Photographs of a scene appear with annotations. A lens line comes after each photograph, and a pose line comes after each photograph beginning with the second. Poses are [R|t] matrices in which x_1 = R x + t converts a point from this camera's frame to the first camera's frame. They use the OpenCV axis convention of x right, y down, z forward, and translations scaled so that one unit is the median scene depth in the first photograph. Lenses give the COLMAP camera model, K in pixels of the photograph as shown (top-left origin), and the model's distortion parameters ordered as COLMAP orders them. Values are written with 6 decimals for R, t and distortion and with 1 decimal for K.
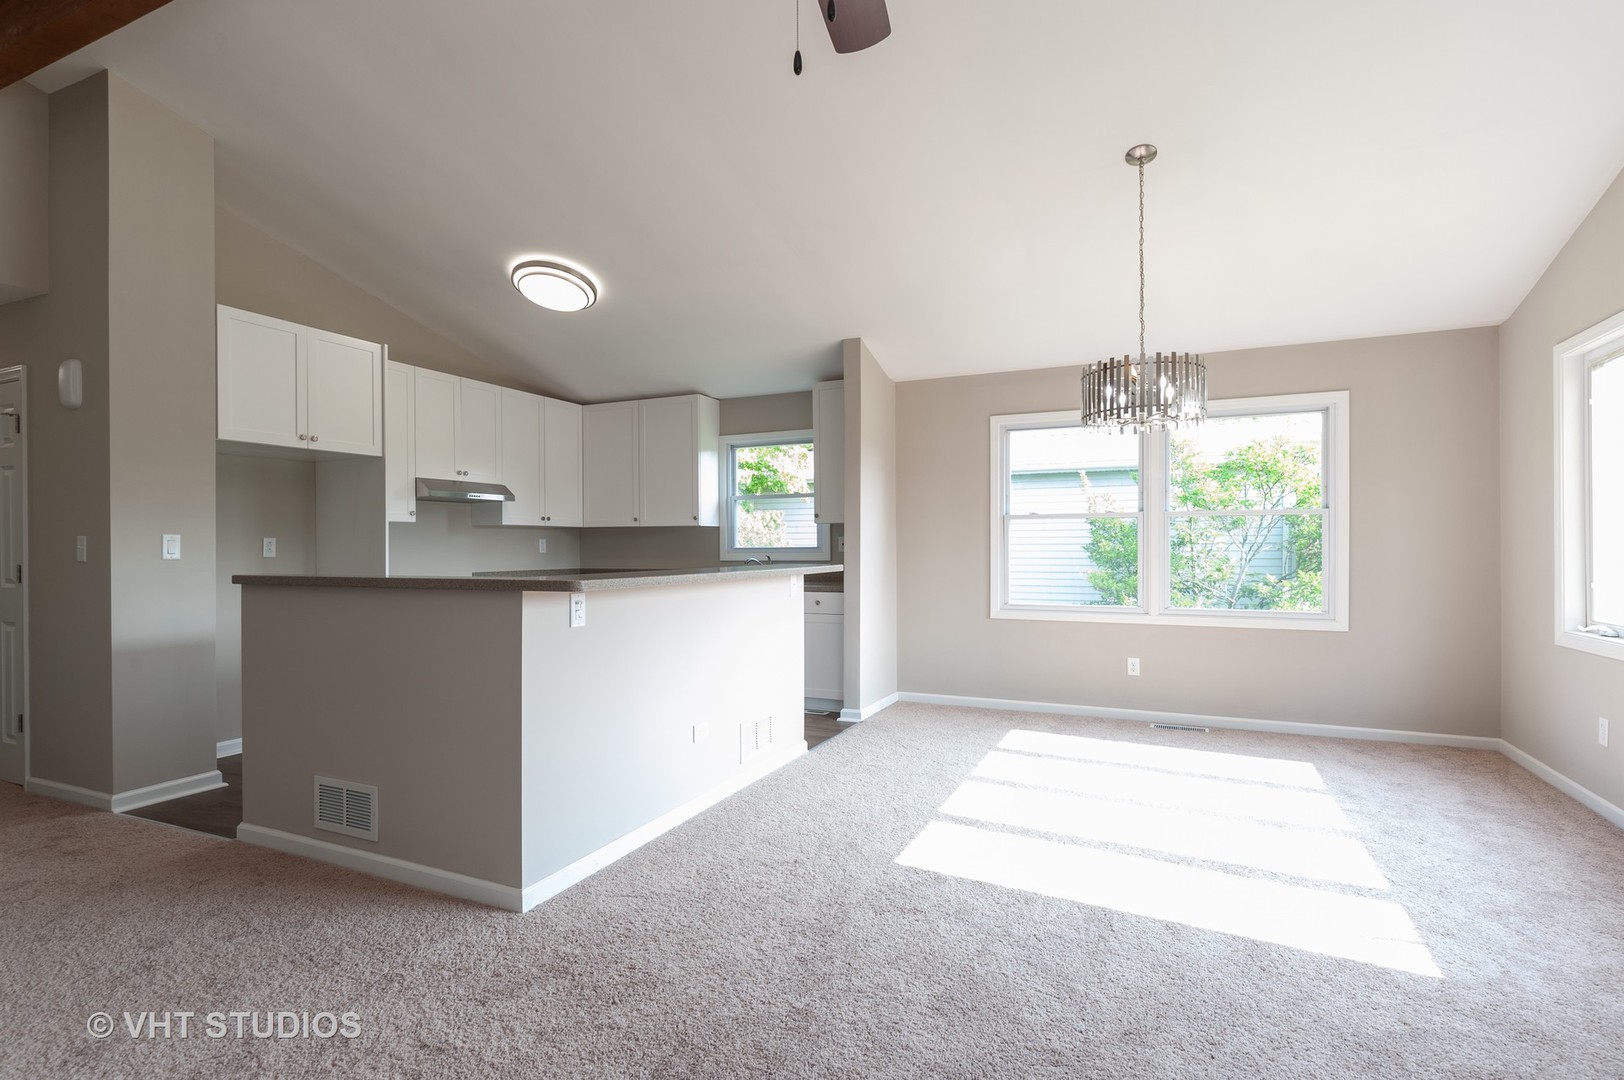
lens RADIAL K [[787.6, 0, 809.6], [0, 787.6, 552.5], [0, 0, 1]] dist [-0.008706, -0.000161]
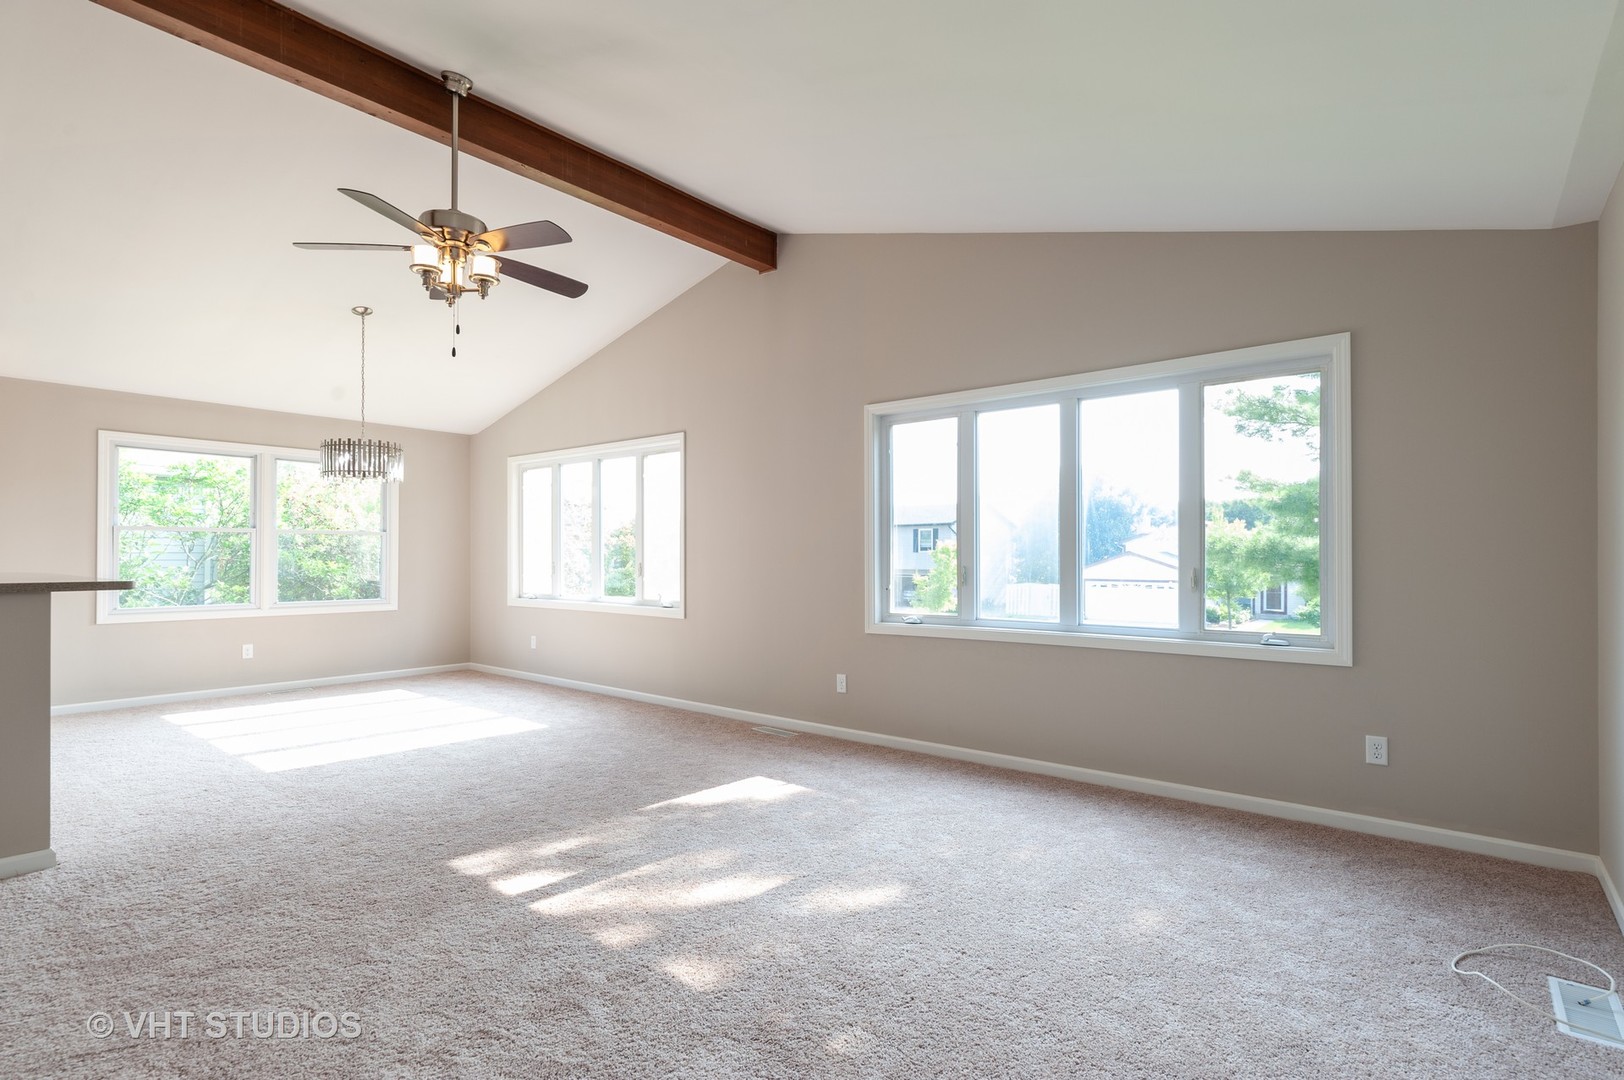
lens RADIAL K [[787.6, 0, 807.2], [0, 787.6, 547.7], [0, 0, 1]] dist [-0.008706, -0.000161]
pose [[0.252737, 0.013630, 0.967439, -0.597123], [0.003465, 0.999882, -0.014993, 0.001867], [-0.967529, 0.007141, 0.252660, -0.189473]]
